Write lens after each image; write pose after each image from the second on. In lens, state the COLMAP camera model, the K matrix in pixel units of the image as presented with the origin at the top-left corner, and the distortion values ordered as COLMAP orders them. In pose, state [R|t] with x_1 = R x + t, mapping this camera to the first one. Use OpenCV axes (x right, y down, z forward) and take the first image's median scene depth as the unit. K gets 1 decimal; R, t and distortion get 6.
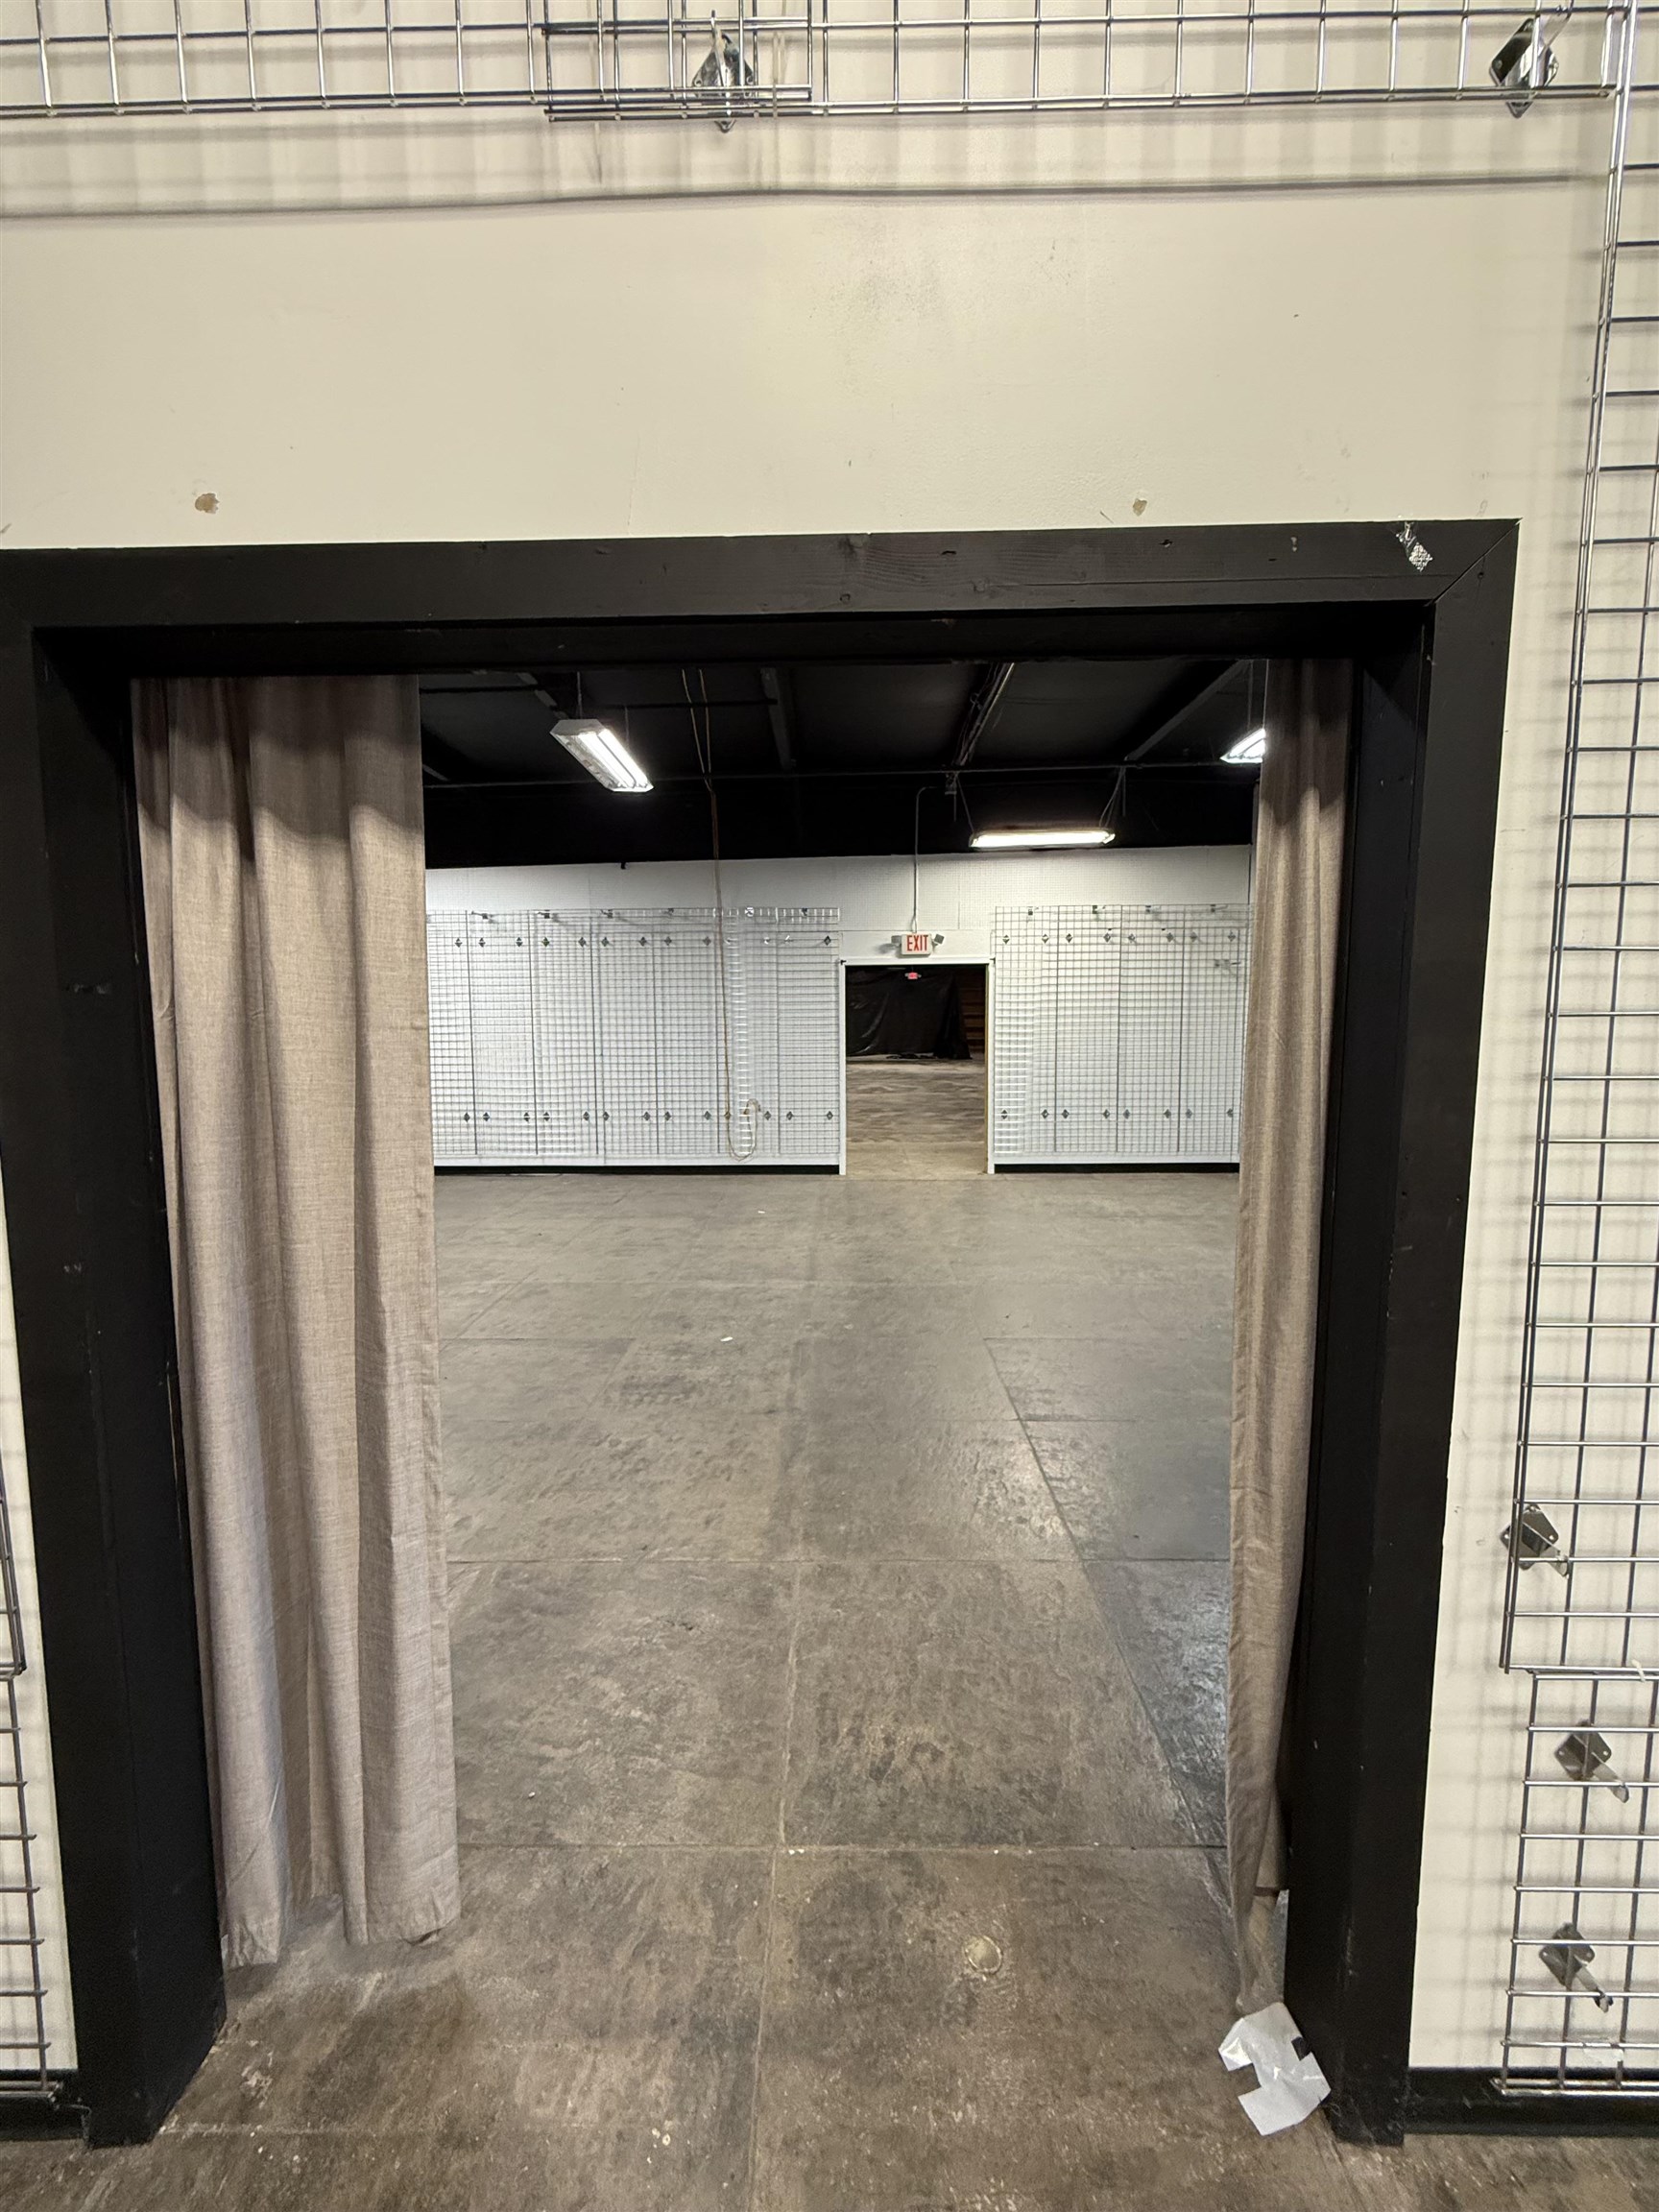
lens RADIAL K [[881.8, 0, 823.1], [0, 881.8, 1100.5], [0, 0, 1]] dist [-0.001667, 0.000216]
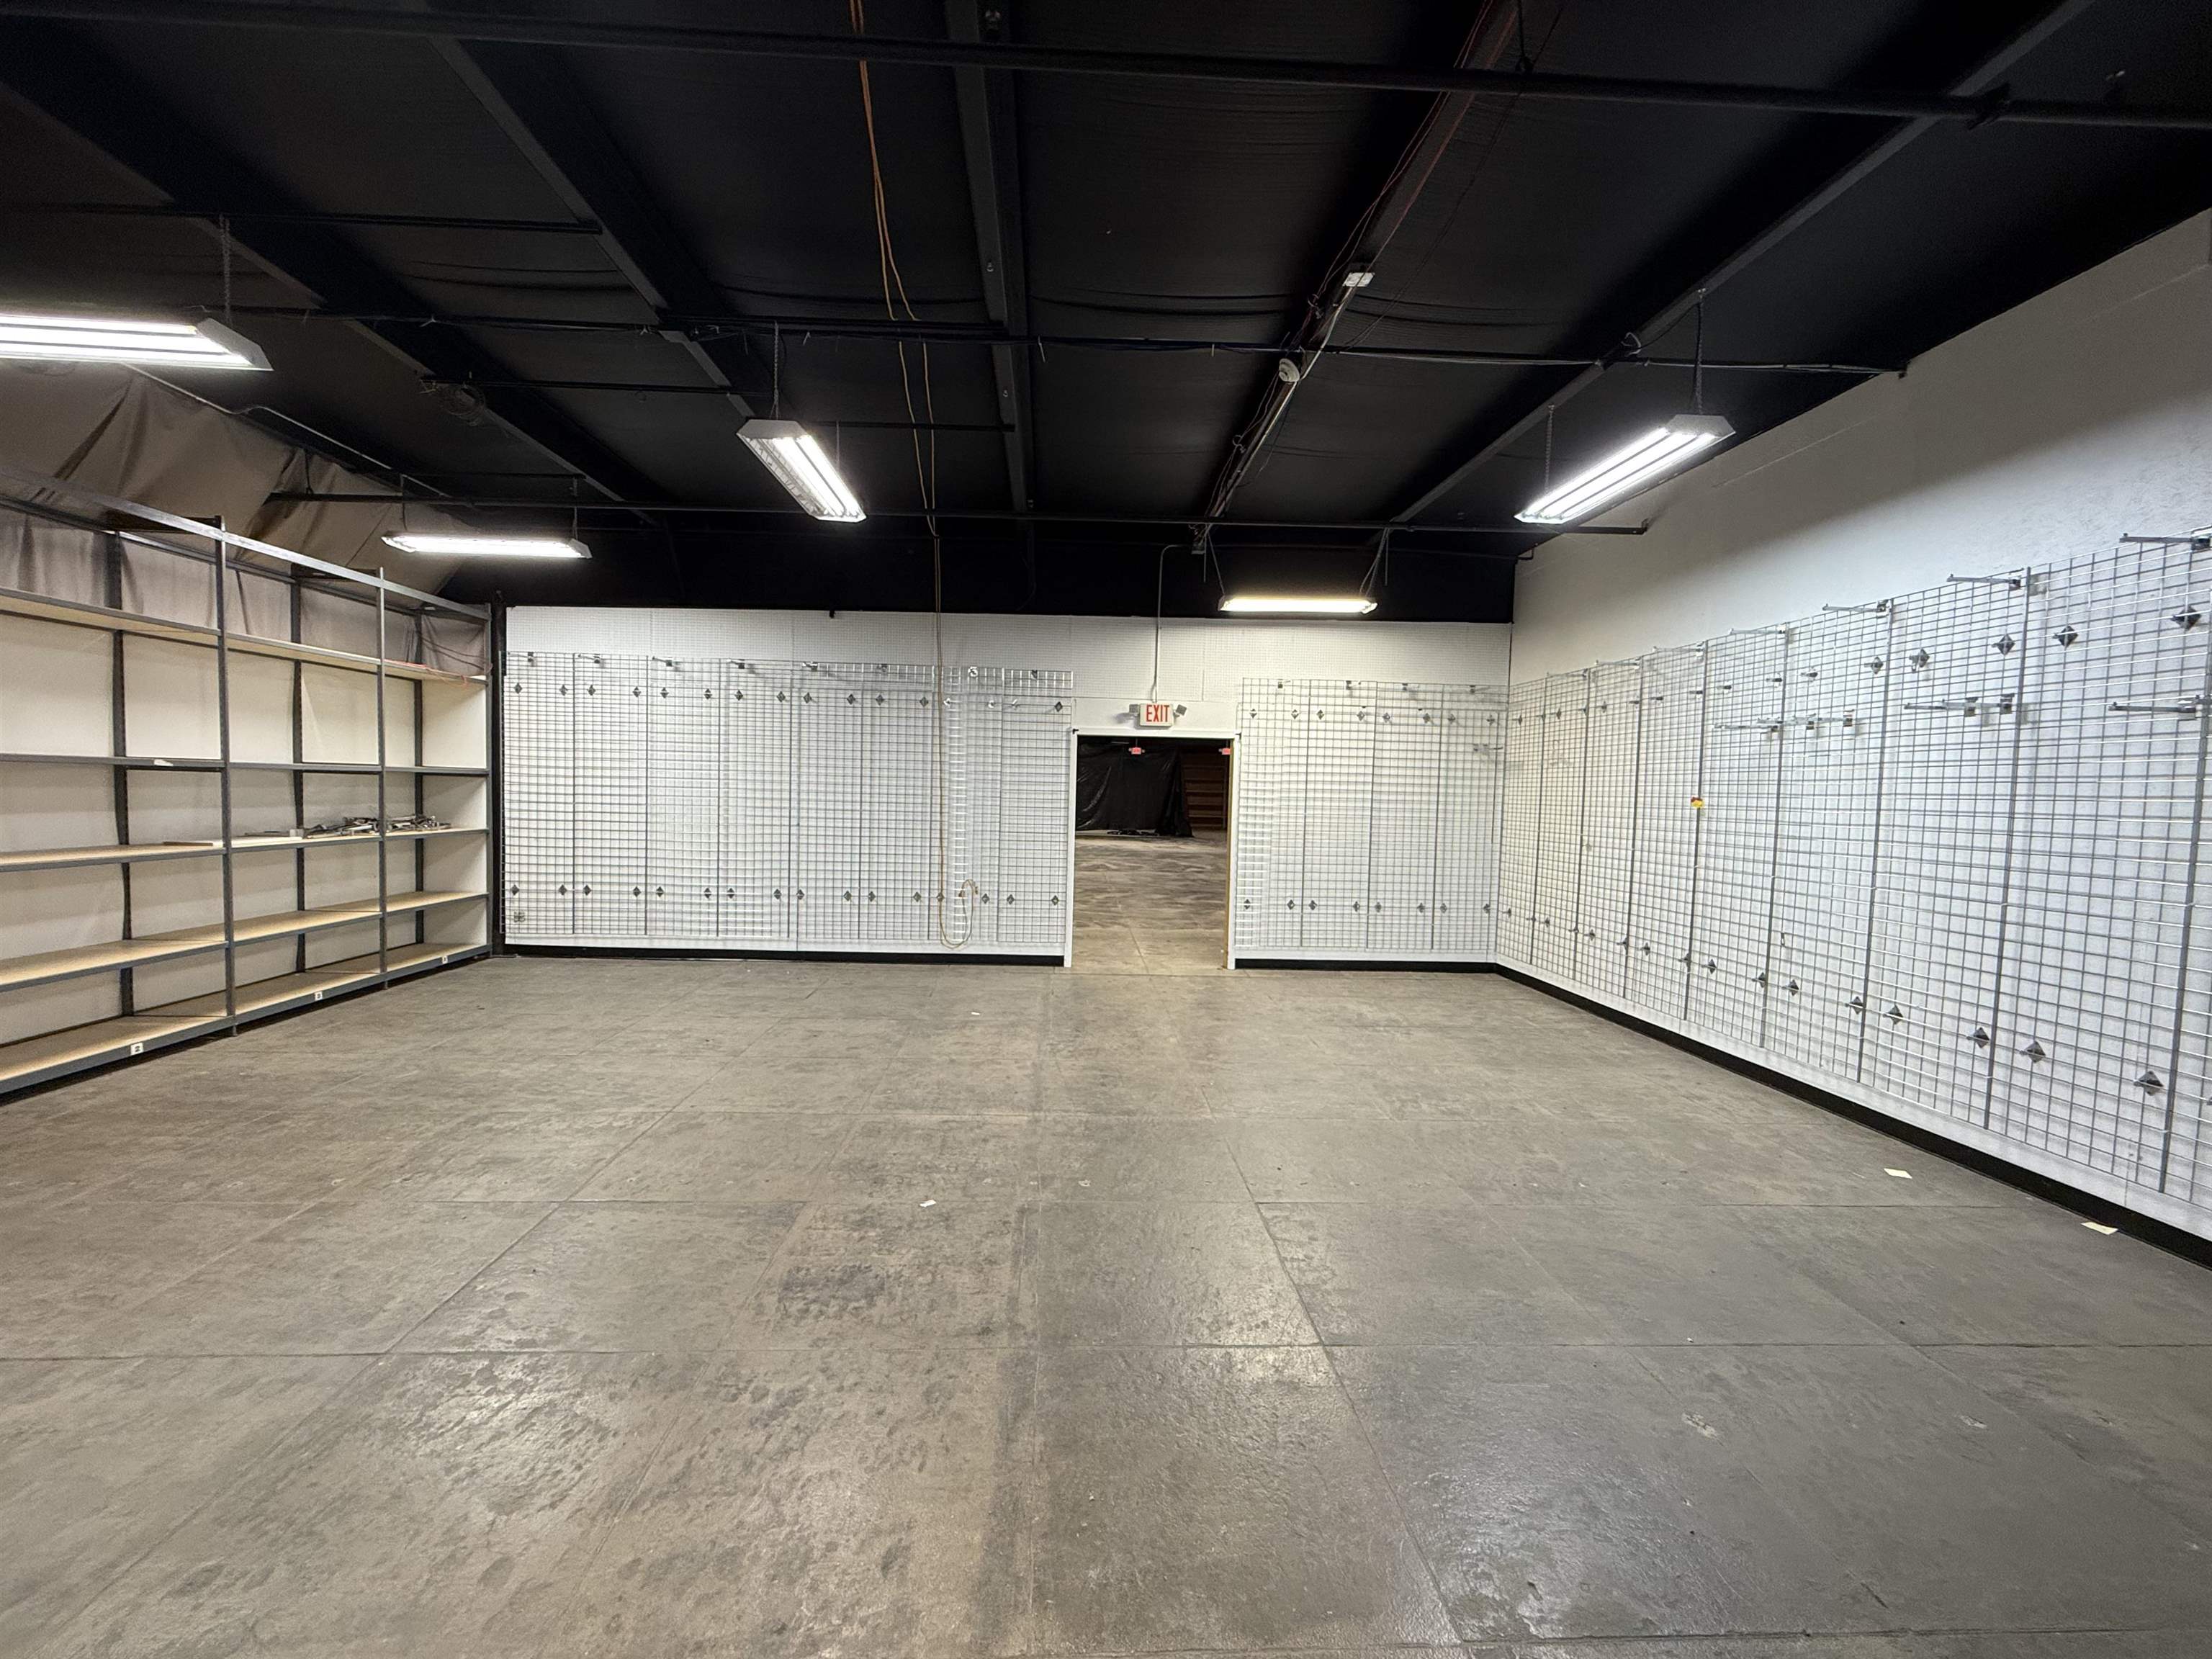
lens RADIAL K [[881.8, 0, 1104.0], [0, 881.8, 838.5], [0, 0, 1]] dist [-0.001667, 0.000216]
pose [[0.996875, 0.030129, 0.073024, -0.011214], [-0.027234, 0.998816, -0.040321, -0.011385], [-0.074152, 0.038206, 0.996515, 0.102912]]
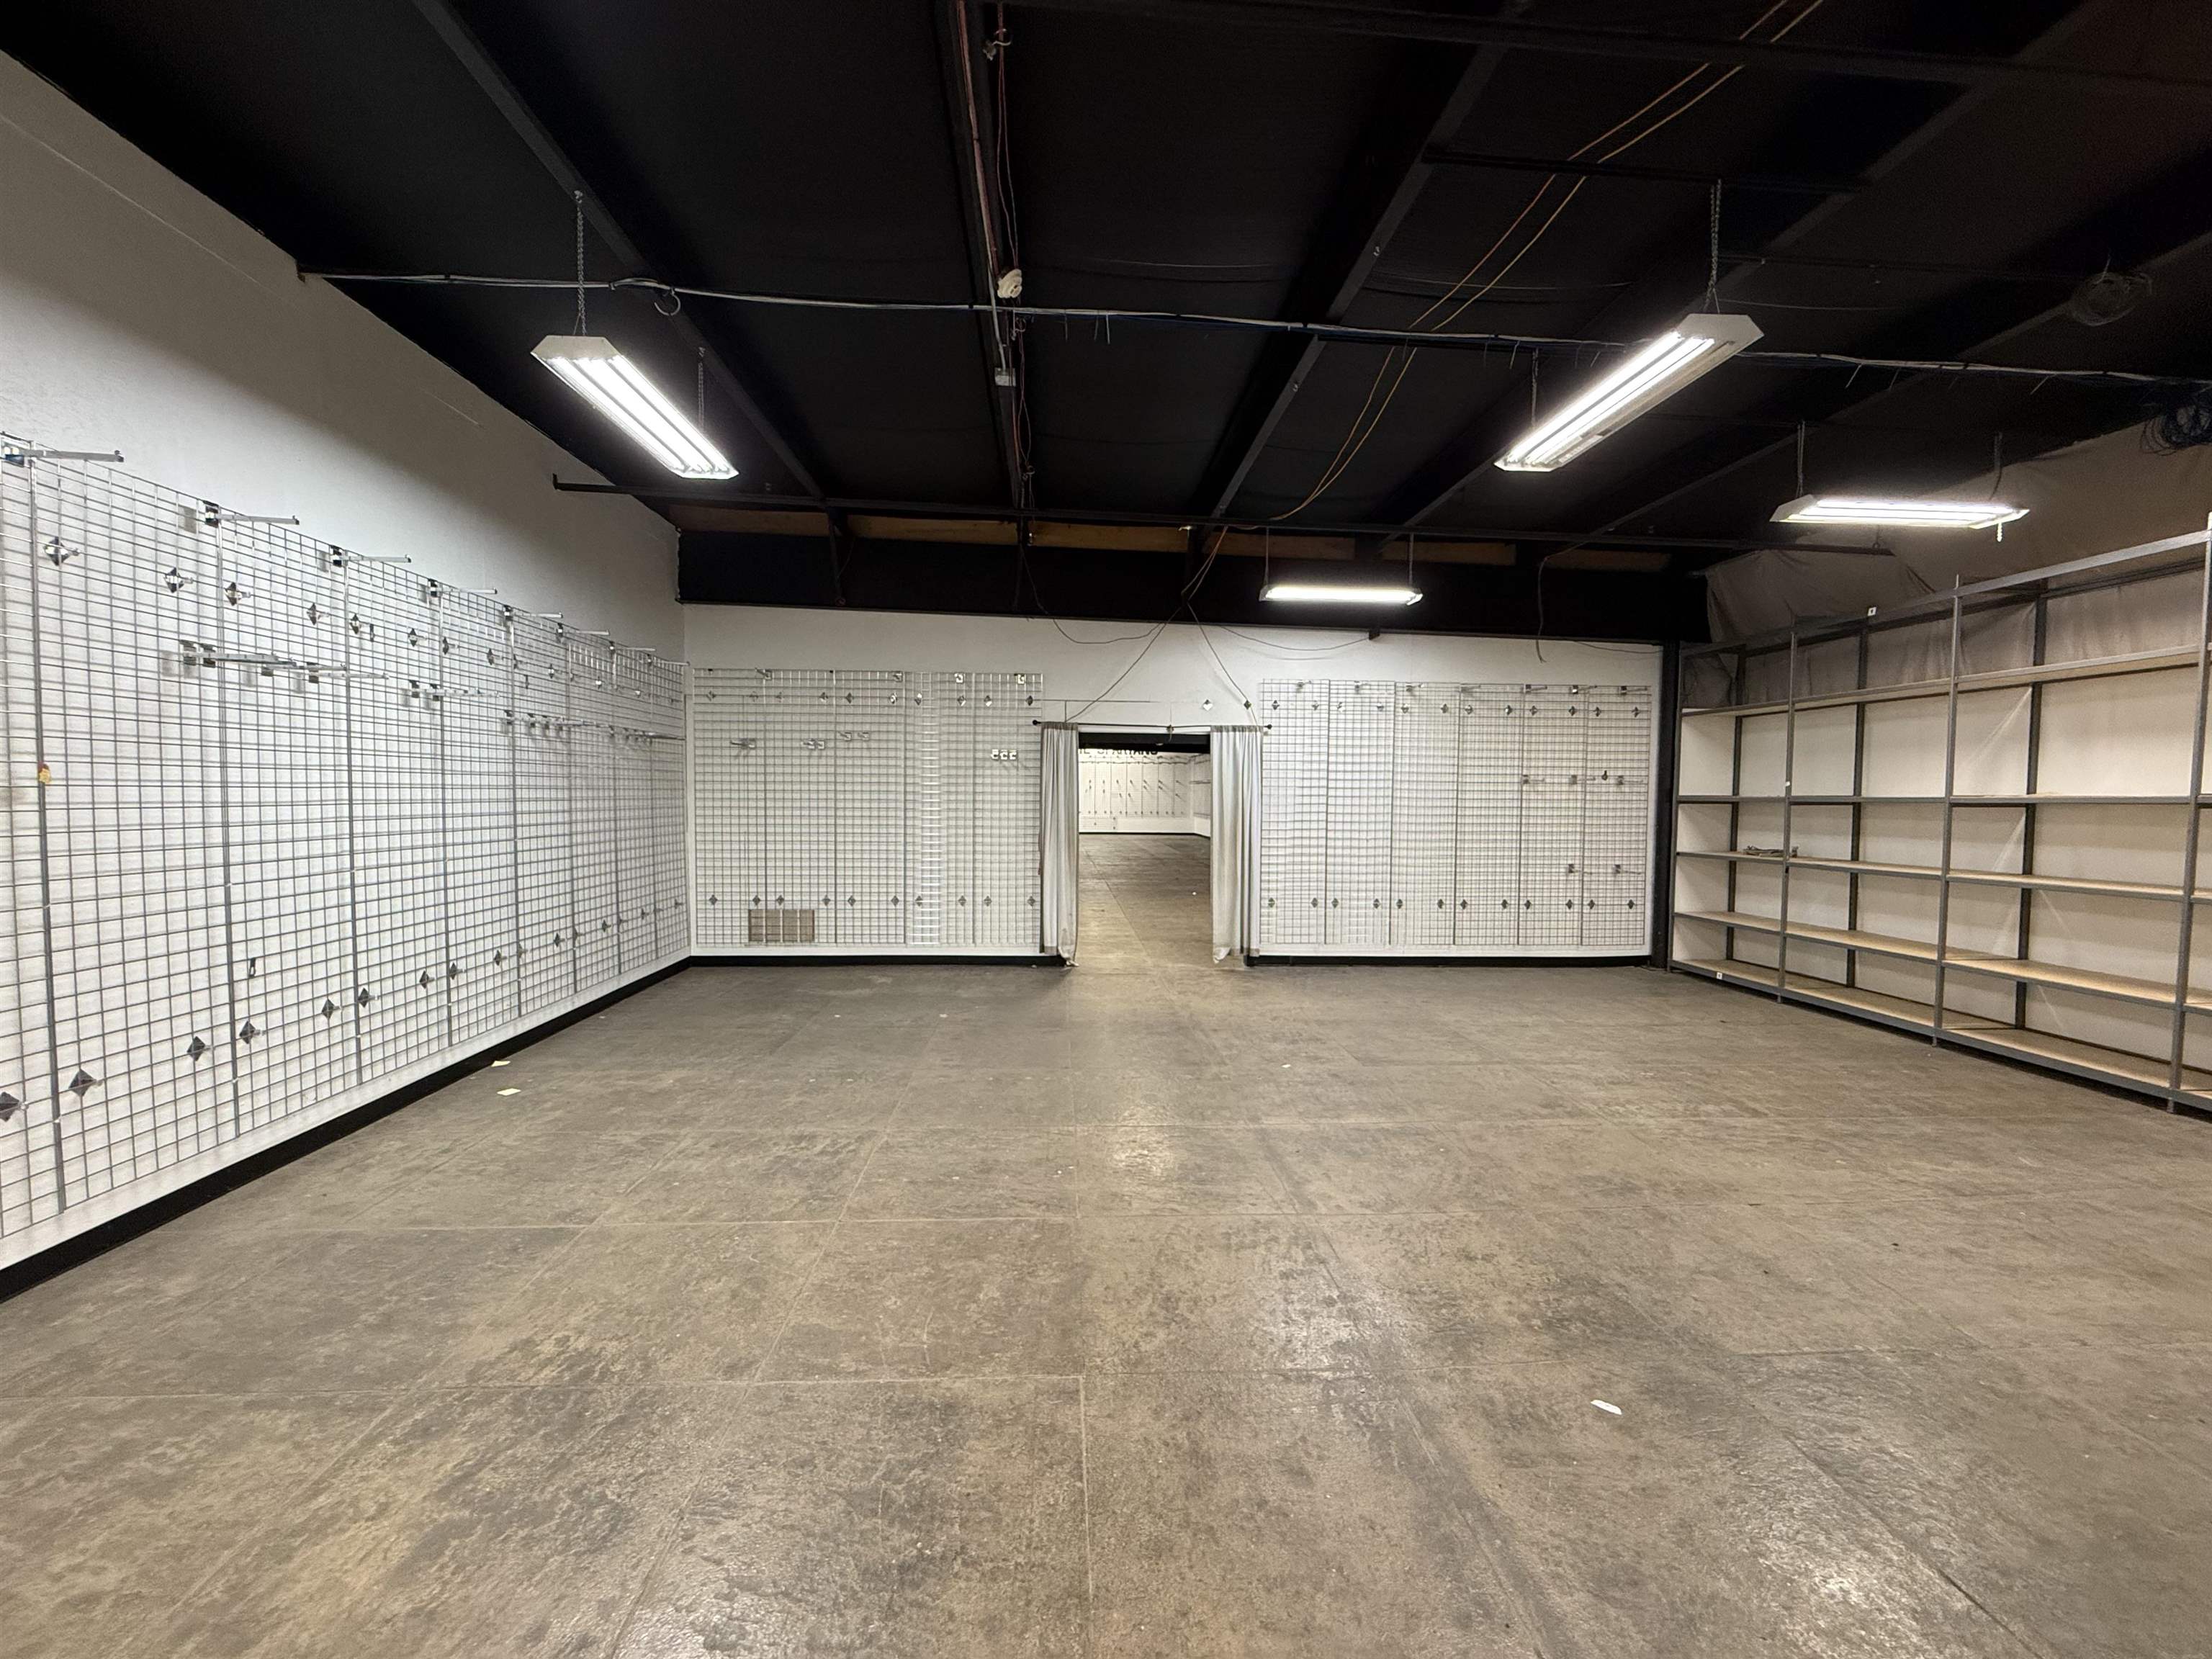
lens RADIAL K [[883.3, 0, 1099.2], [0, 883.3, 831.9], [0, 0, 1]] dist [-0.000661, -0.000463]
pose [[-0.997679, 0.000669, -0.068096, 0.113389], [-0.008739, 0.990427, 0.137763, -0.103341], [0.067536, 0.138038, -0.988122, 1.073159]]
